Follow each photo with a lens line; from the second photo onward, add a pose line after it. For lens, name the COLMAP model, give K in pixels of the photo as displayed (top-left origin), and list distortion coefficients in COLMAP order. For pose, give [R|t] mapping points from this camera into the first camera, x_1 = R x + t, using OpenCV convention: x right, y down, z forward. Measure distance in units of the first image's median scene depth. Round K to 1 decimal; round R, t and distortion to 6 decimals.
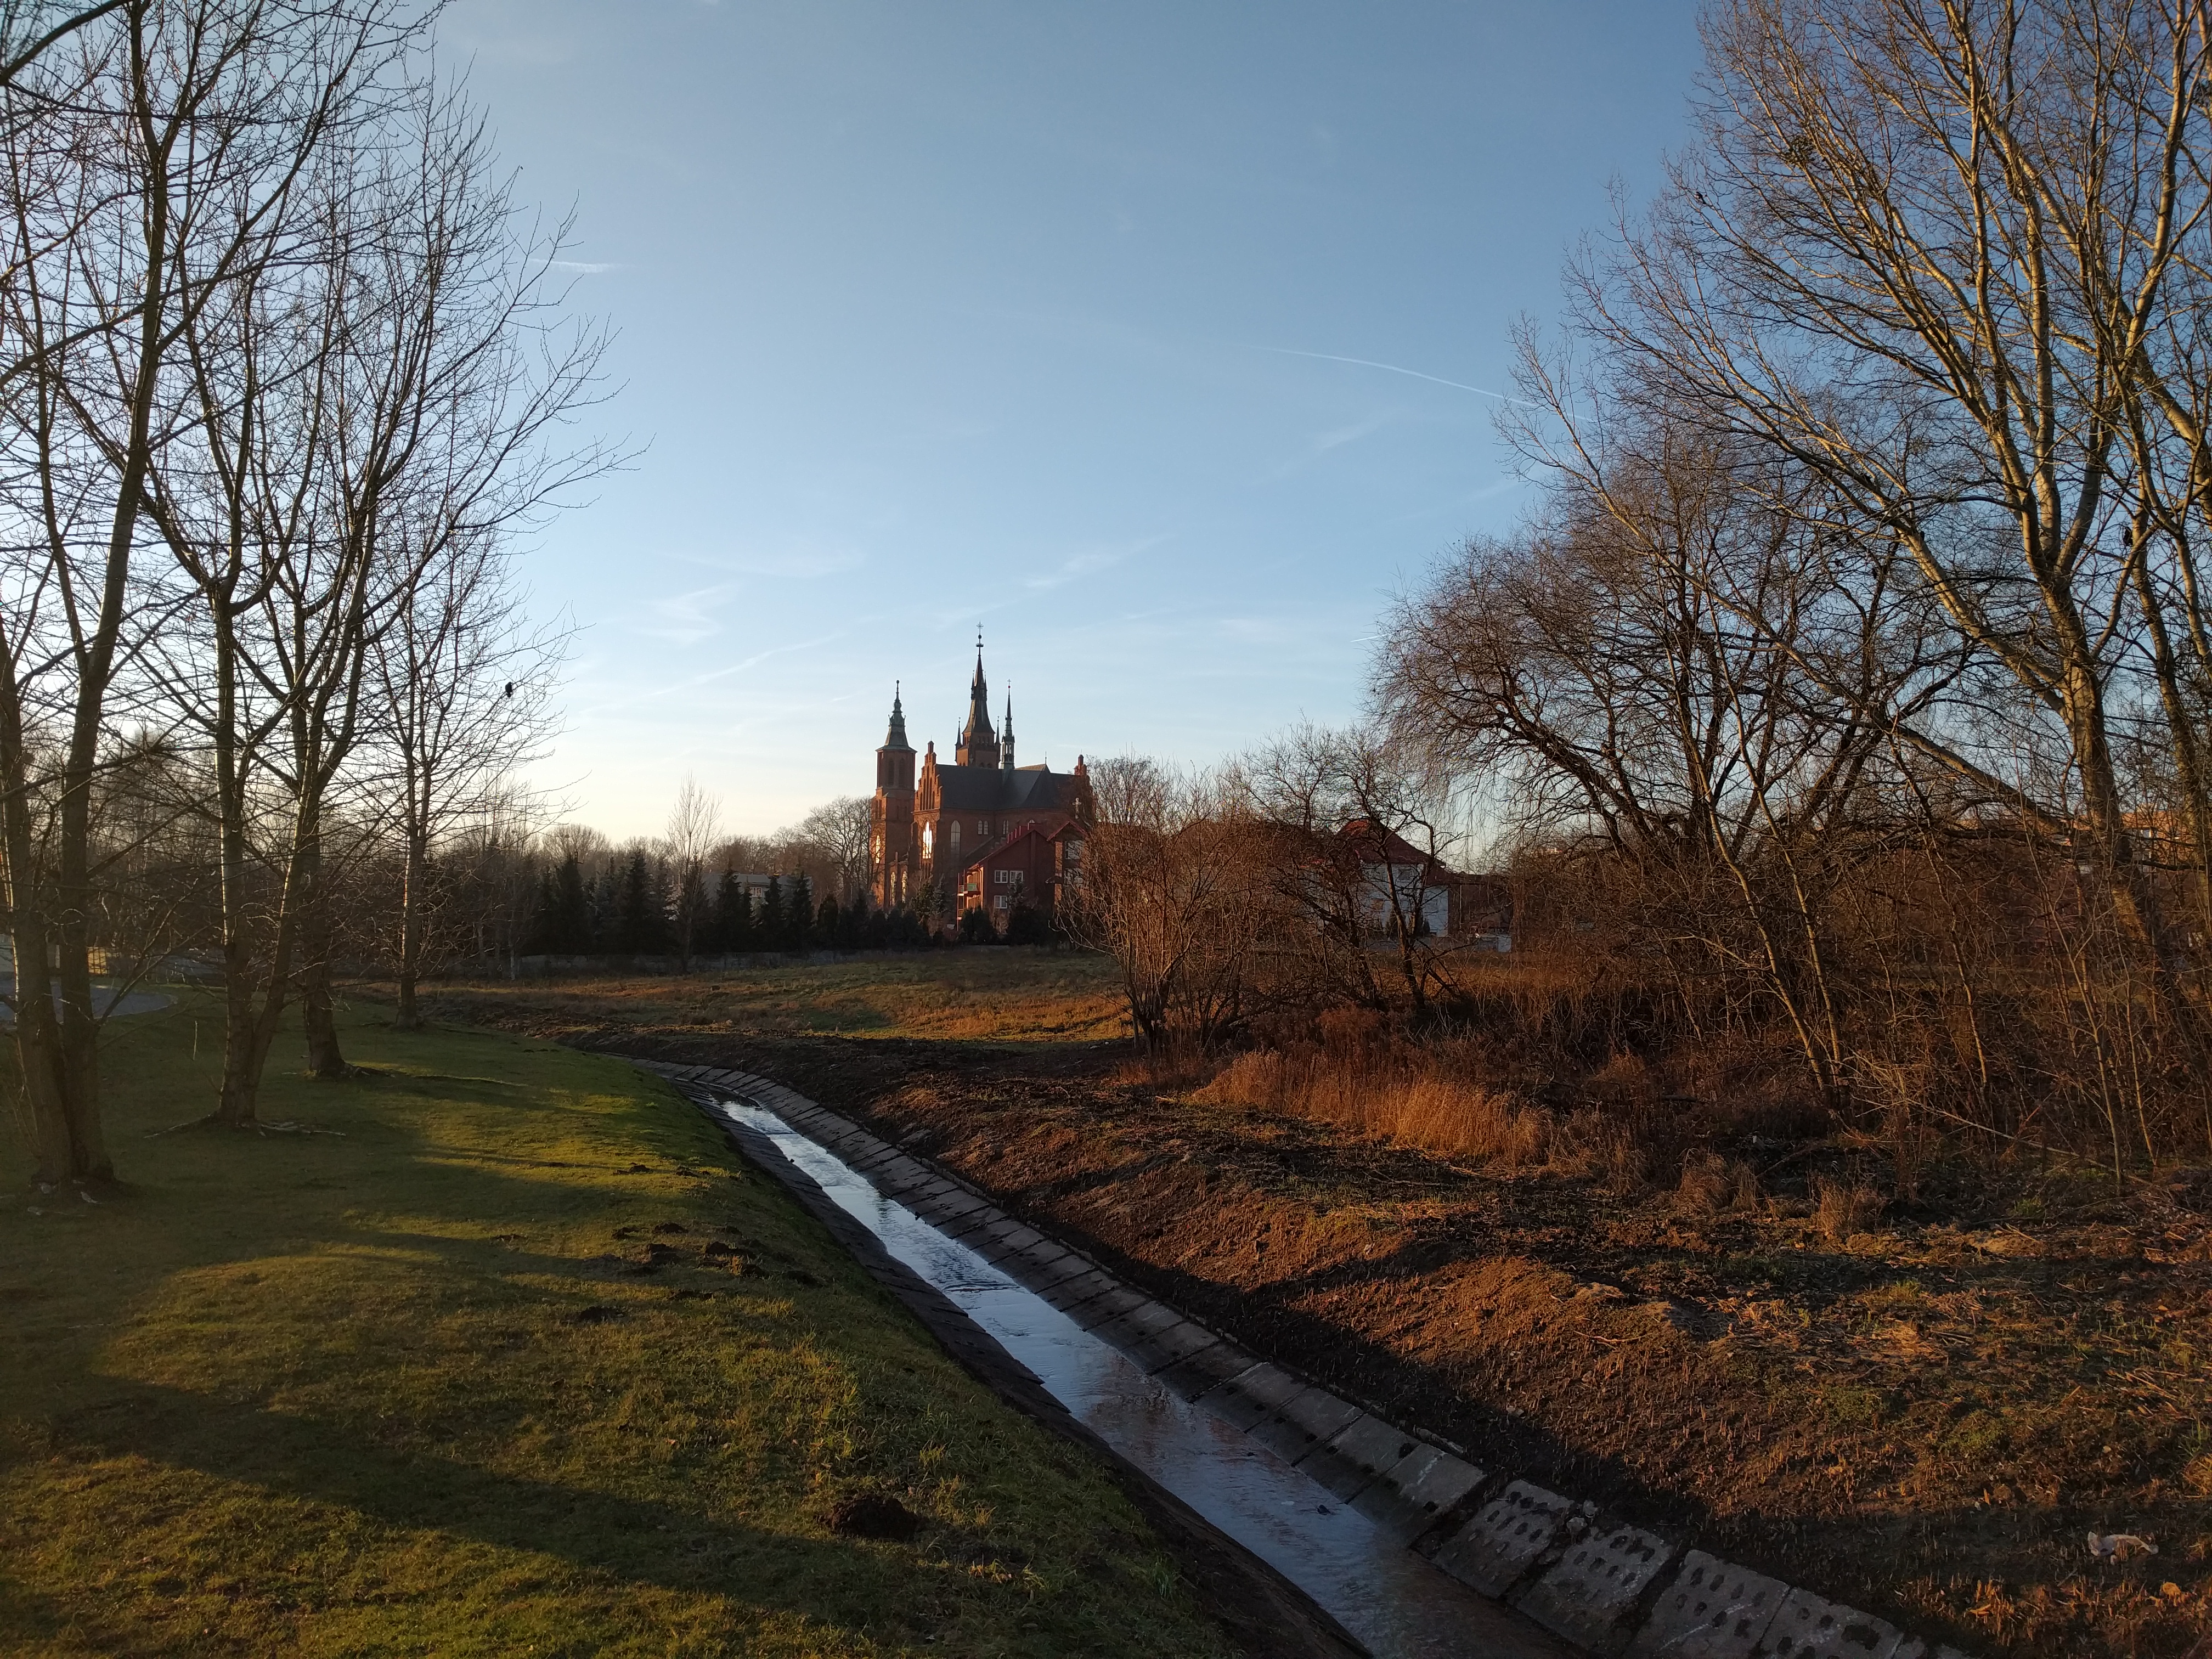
lens RADIAL K [[2280.4, 0, 1106.0], [0, 2280.4, 829.5], [0, 0, 1]] dist [0.089944, -0.018630]
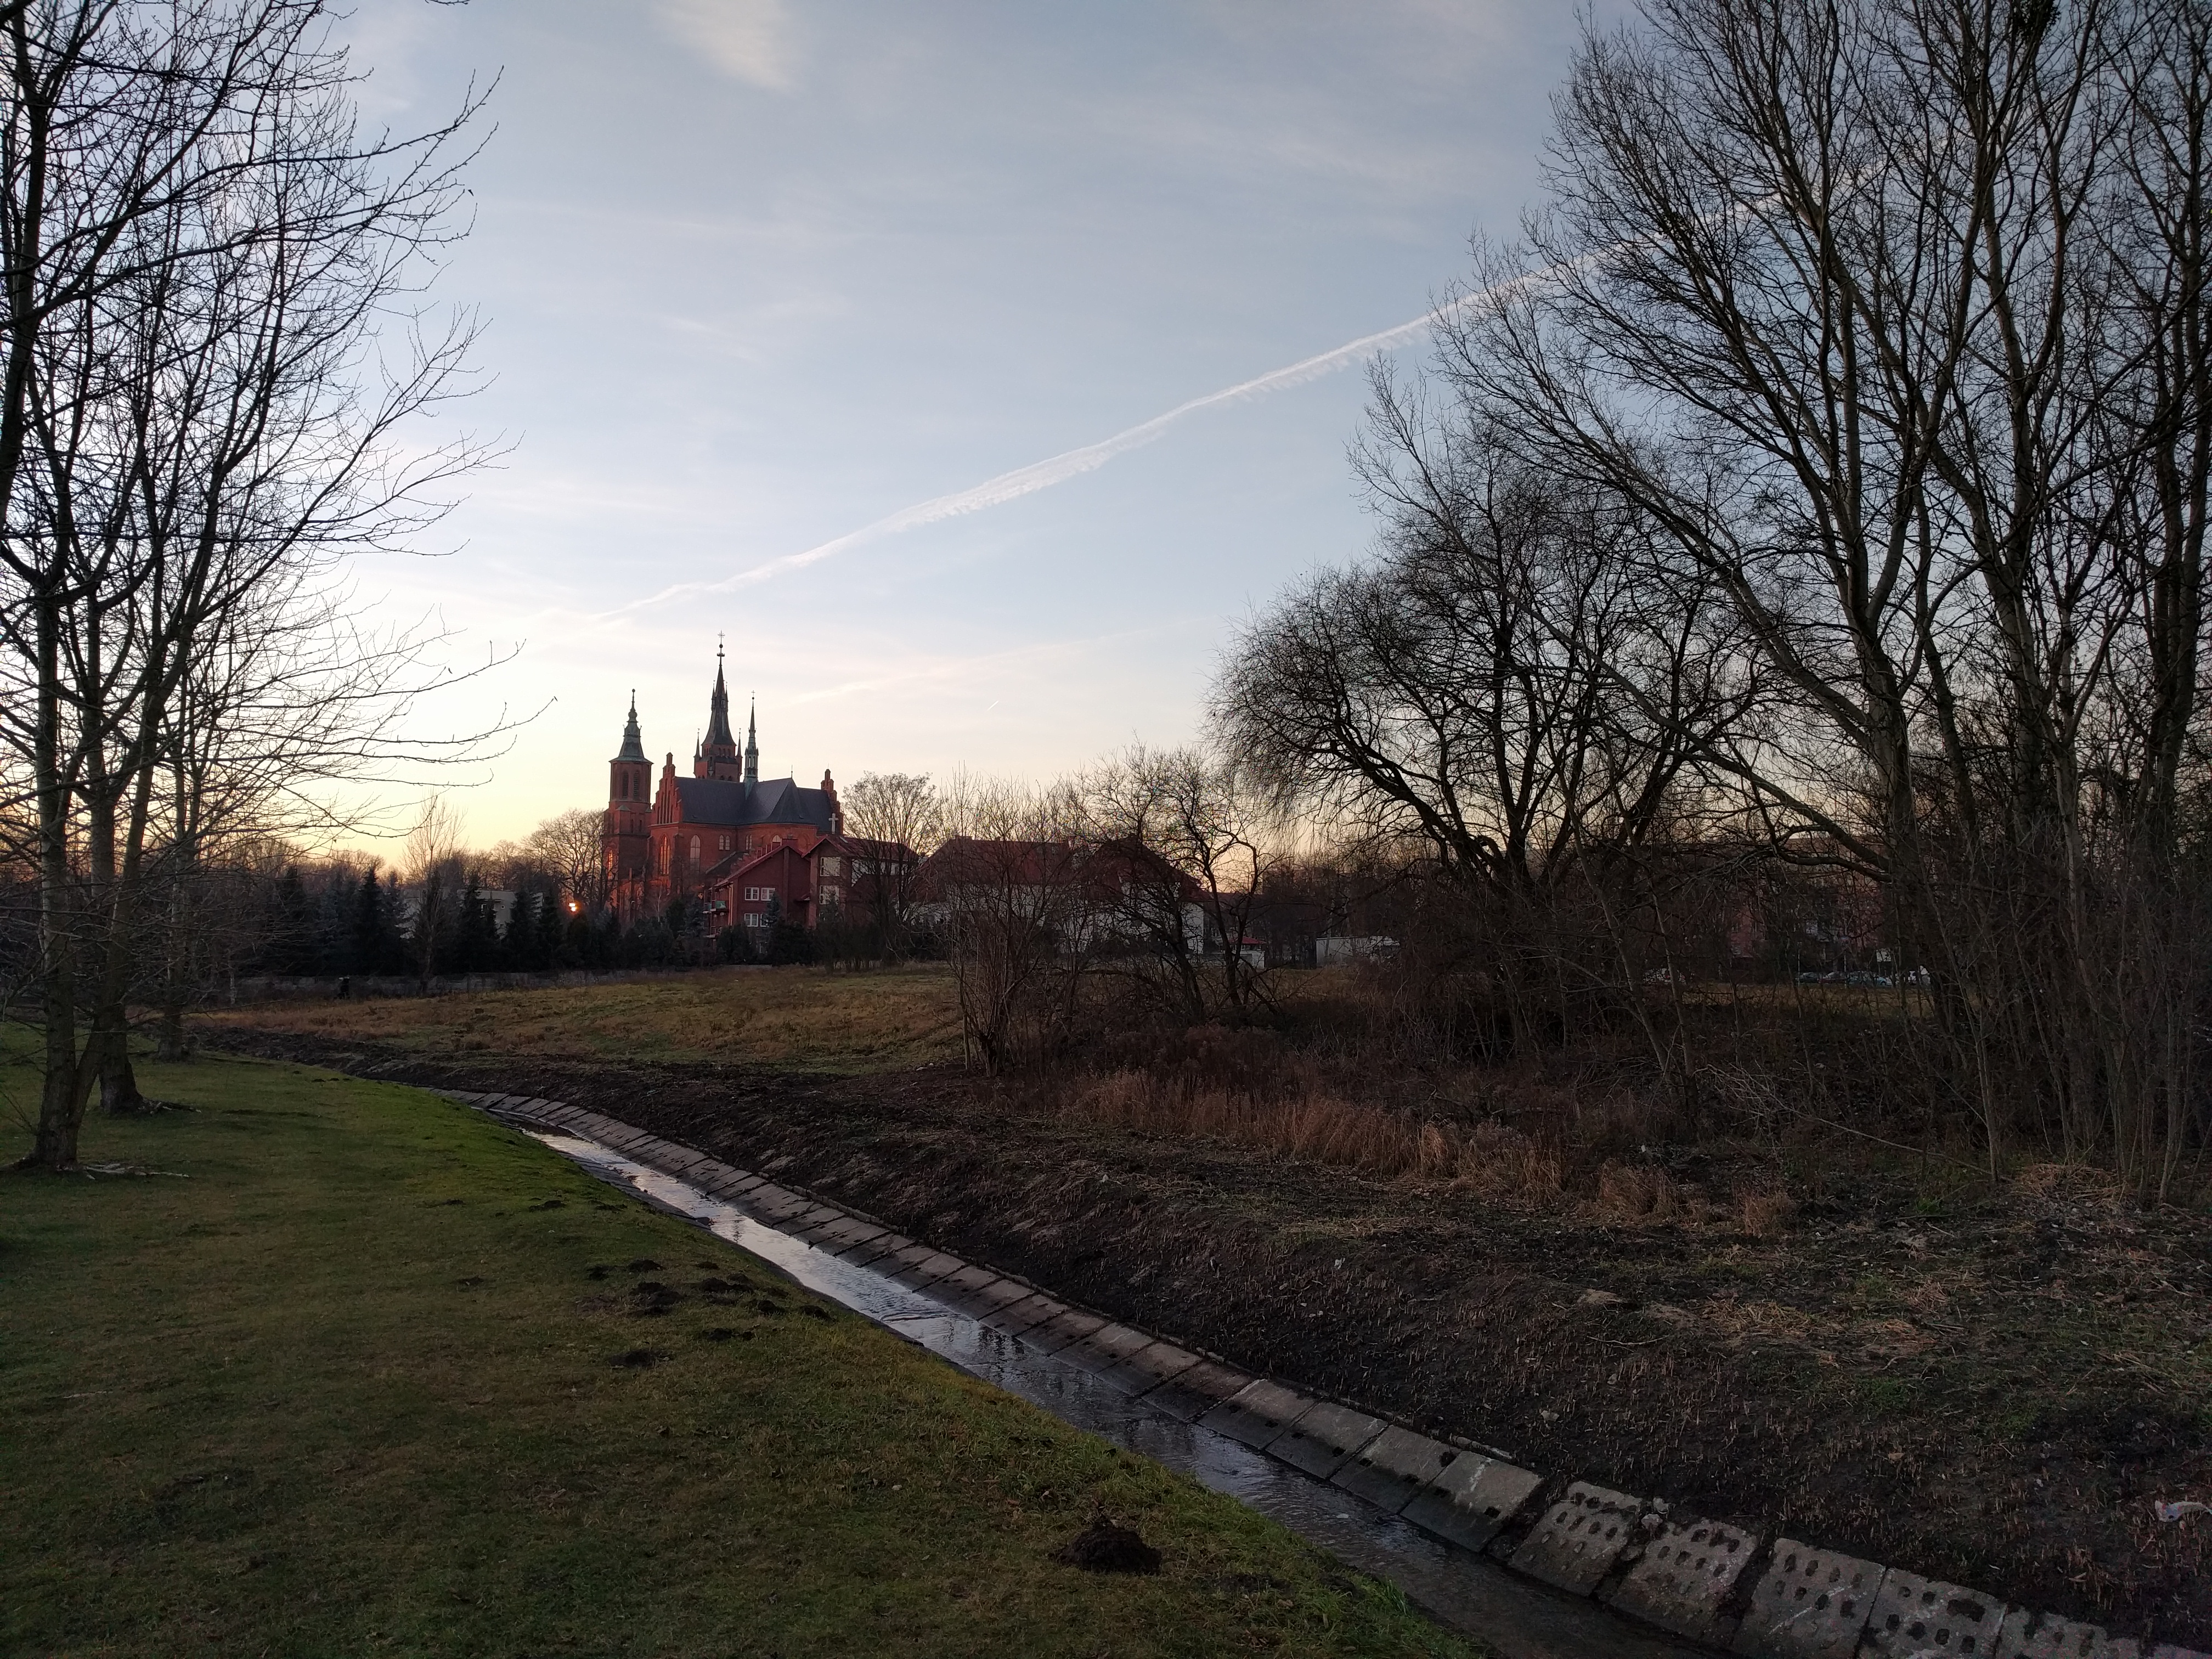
lens RADIAL K [[2293.0, 0, 1106.0], [0, 2293.0, 829.5], [0, 0, 1]] dist [0.065088, 0.014662]
pose [[0.976177, 0.008898, 0.216793, -0.165243], [-0.007970, 0.999955, -0.005158, -0.004078], [-0.216829, 0.003307, 0.976204, 0.013451]]
